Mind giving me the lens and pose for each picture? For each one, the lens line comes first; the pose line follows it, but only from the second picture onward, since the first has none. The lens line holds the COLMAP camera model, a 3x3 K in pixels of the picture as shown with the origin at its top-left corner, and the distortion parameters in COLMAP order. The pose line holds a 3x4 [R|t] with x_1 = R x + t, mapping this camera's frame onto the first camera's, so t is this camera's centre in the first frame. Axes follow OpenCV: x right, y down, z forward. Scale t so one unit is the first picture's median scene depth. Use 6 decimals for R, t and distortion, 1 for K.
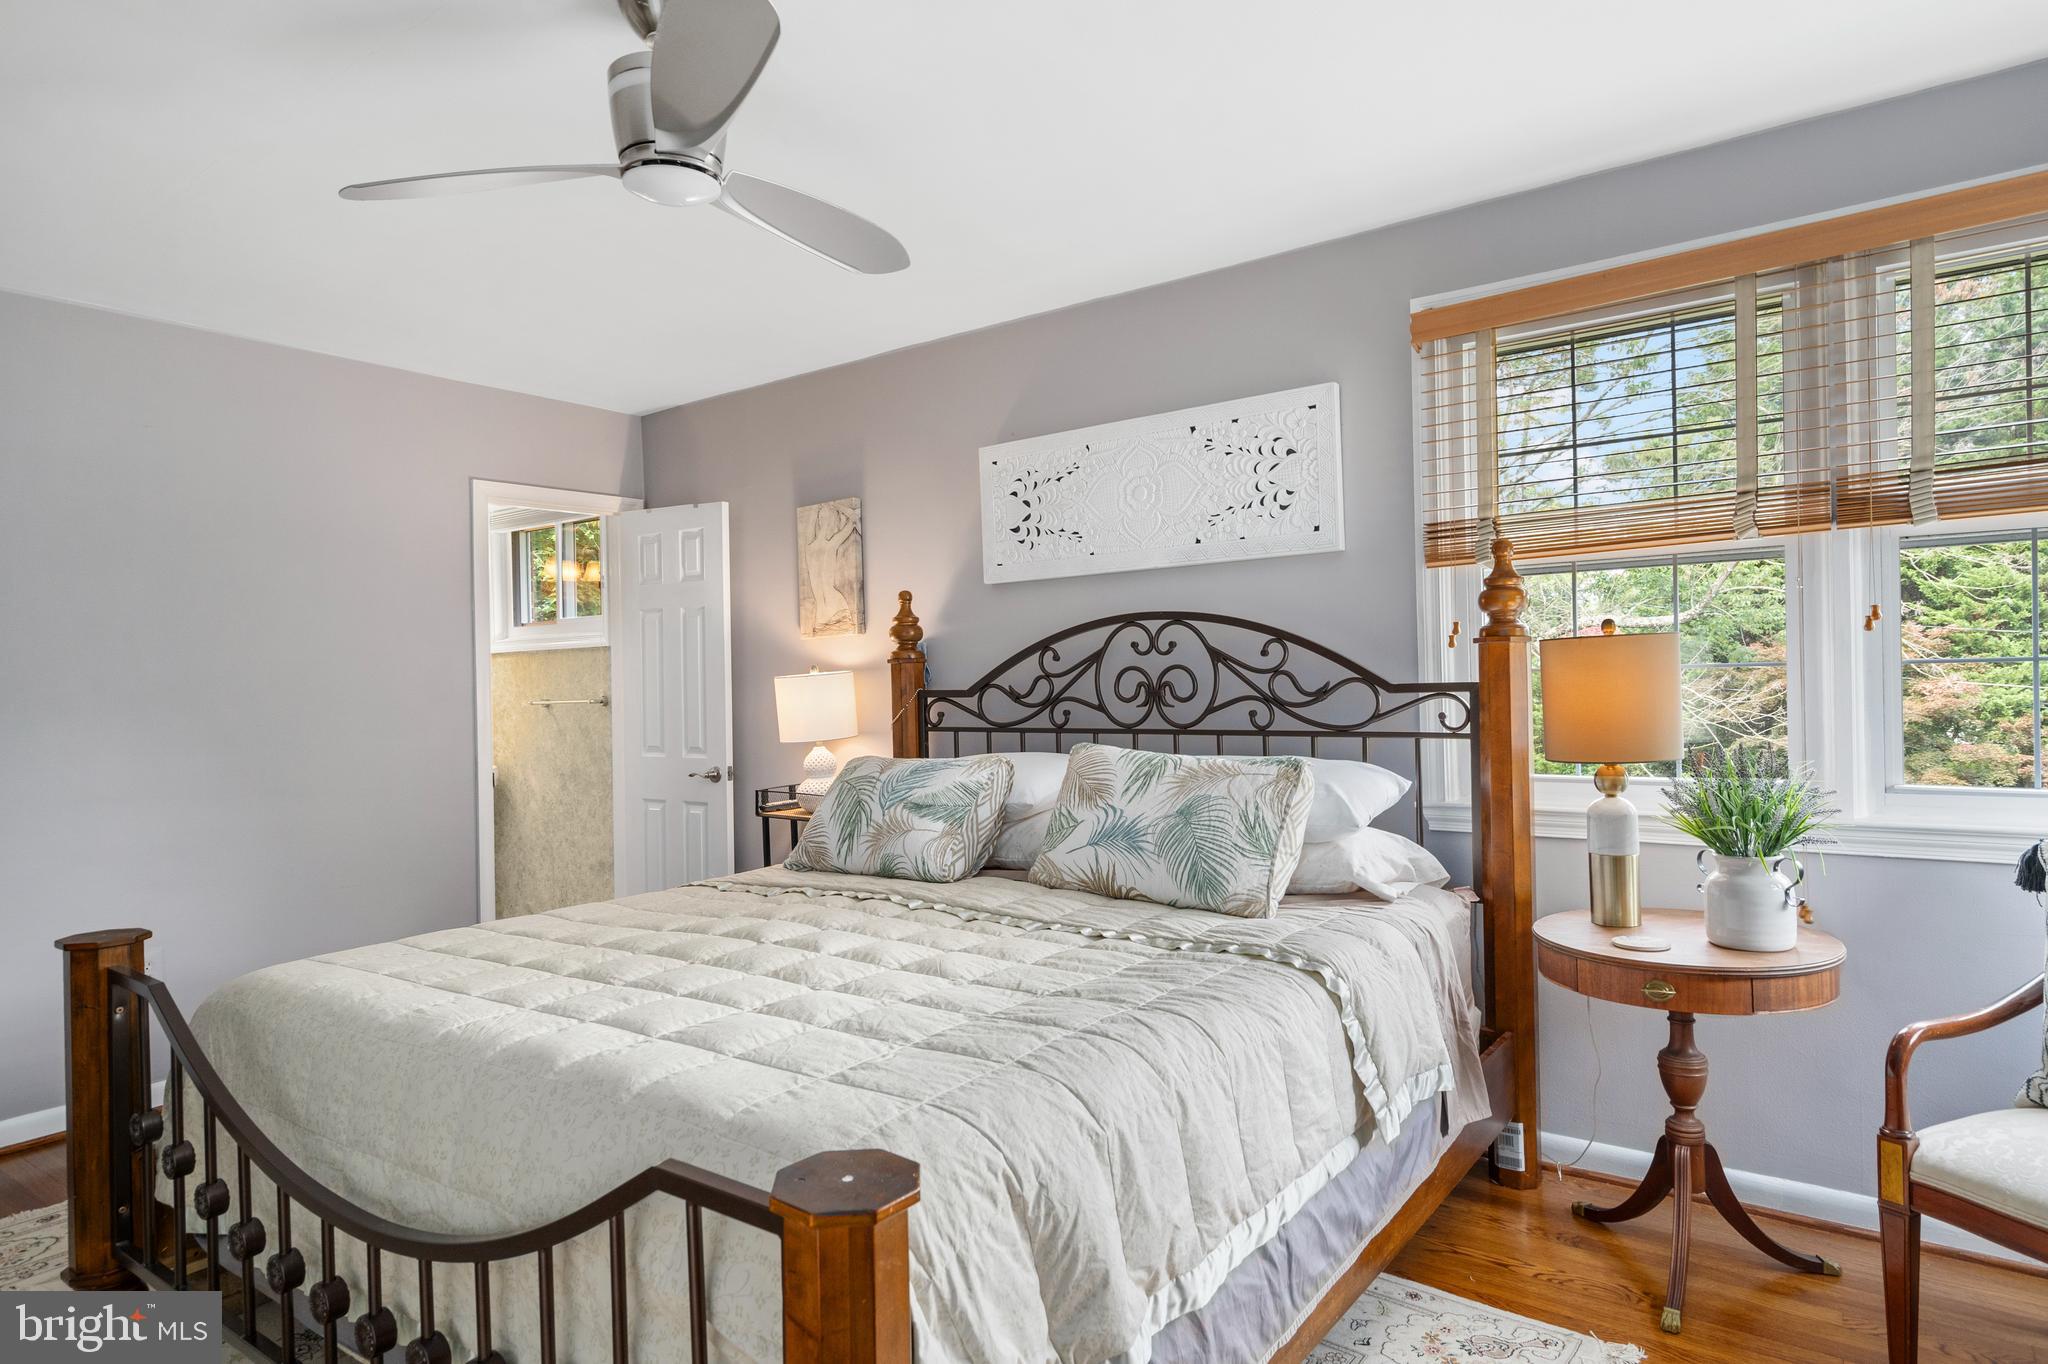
lens RADIAL K [[1147.2, 0, 1023.4], [0, 1147.2, 677.6], [0, 0, 1]] dist [0.001654, 0.000535]
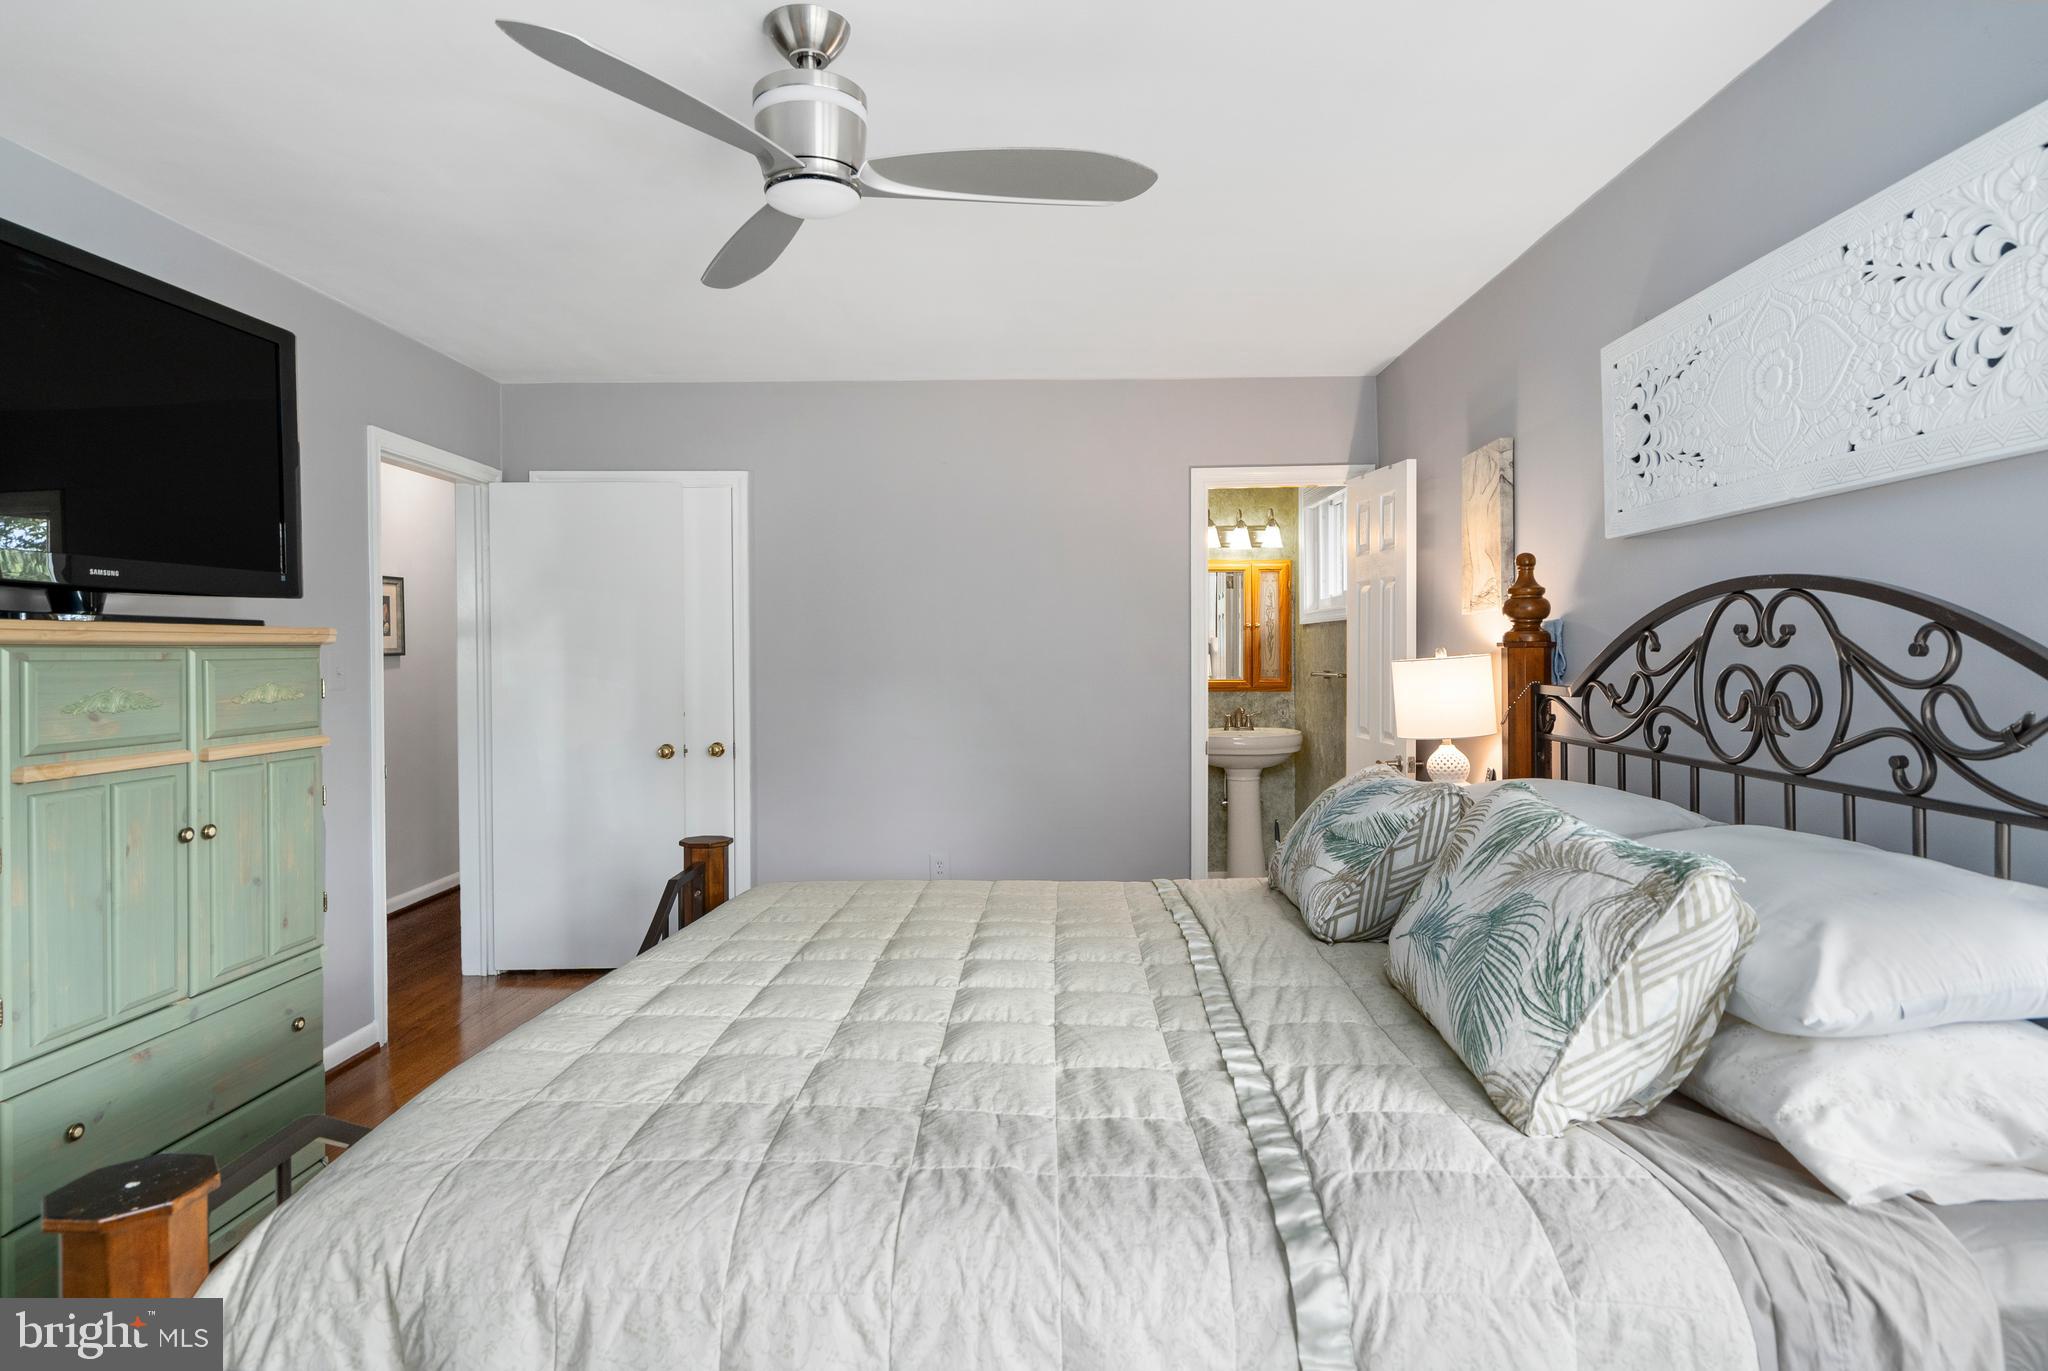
lens RADIAL K [[1110.9, 0, 1028.7], [0, 1110.9, 668.4], [0, 0, 1]] dist [-0.003063, -0.000392]
pose [[0.577191, 0.034233, -0.815891, 0.370475], [-0.010716, 0.999352, 0.034350, -0.024959], [0.816539, -0.011083, 0.577184, 0.356636]]
